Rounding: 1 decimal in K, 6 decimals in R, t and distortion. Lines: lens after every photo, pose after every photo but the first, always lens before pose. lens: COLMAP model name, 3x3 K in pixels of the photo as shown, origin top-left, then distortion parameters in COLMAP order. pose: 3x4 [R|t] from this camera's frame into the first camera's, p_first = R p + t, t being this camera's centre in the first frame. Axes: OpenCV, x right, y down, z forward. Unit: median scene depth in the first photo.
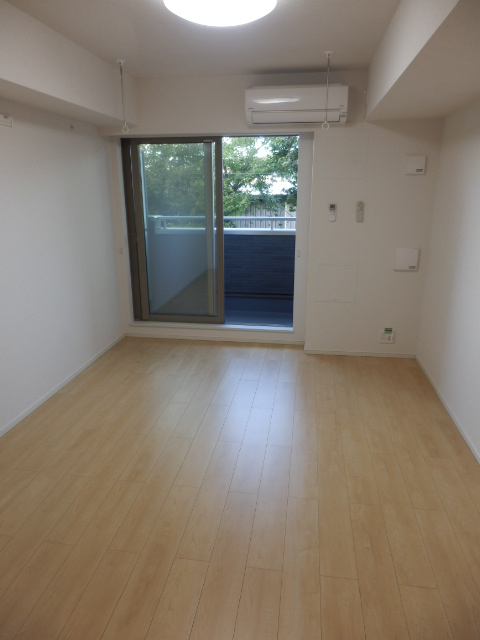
lens RADIAL K [[447.9, 0, 240.0], [0, 447.9, 320.0], [0, 0, 1]] dist [0.003446, -0.005153]
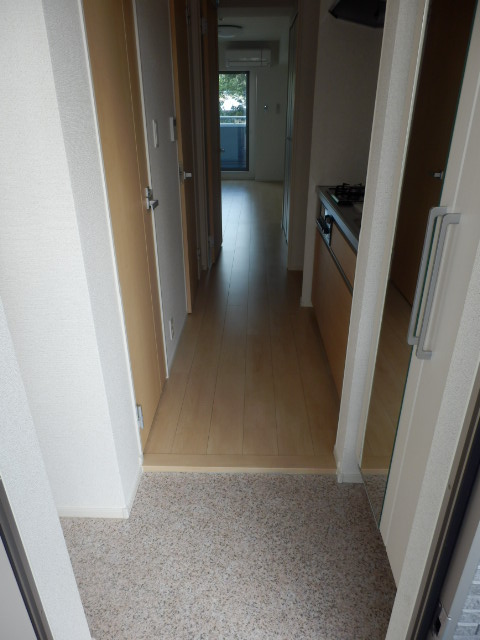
lens RADIAL K [[447.9, 0, 240.0], [0, 447.9, 320.0], [0, 0, 1]] dist [0.003446, -0.005153]
pose [[0.991542, -0.053753, 0.118131, -0.076383], [0.036000, 0.988394, 0.147582, 0.147173], [-0.124693, -0.142081, 0.981970, -0.419700]]
